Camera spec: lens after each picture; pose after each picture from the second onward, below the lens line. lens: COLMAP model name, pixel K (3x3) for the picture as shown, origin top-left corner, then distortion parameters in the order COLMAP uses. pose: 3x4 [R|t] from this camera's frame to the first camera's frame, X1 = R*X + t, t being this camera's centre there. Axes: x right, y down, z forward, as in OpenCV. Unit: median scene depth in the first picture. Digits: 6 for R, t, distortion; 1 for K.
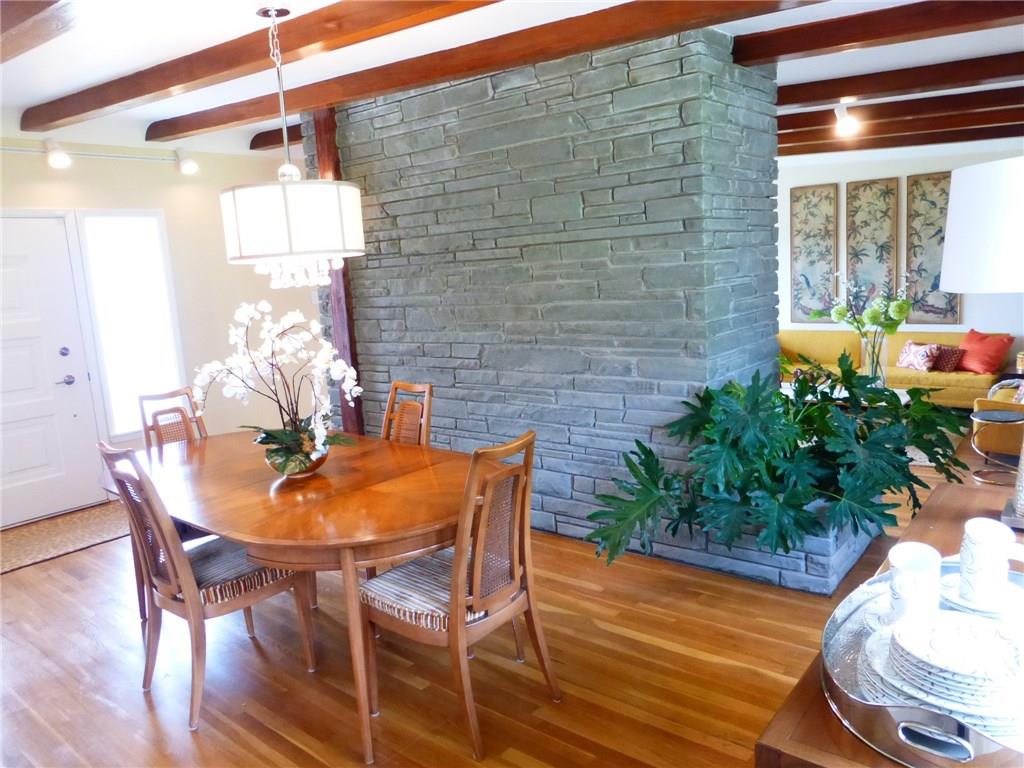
lens RADIAL K [[760.8, 0, 512.1], [0, 760.8, 382.1], [0, 0, 1]] dist [0.002382, -0.006252]
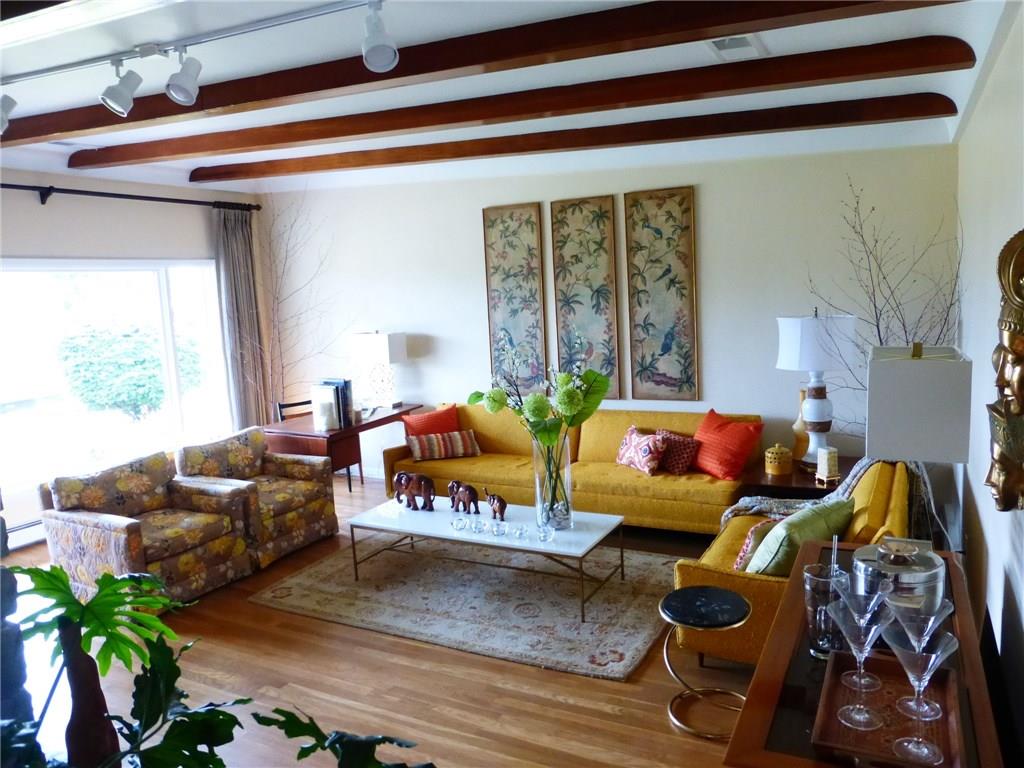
lens RADIAL K [[760.8, 0, 511.4], [0, 760.8, 383.7], [0, 0, 1]] dist [0.002382, -0.006252]
pose [[0.982122, -0.019471, 0.187237, 0.273575], [0.026242, 0.999086, -0.033751, -0.070225], [-0.186409, 0.038061, 0.981735, 0.321491]]
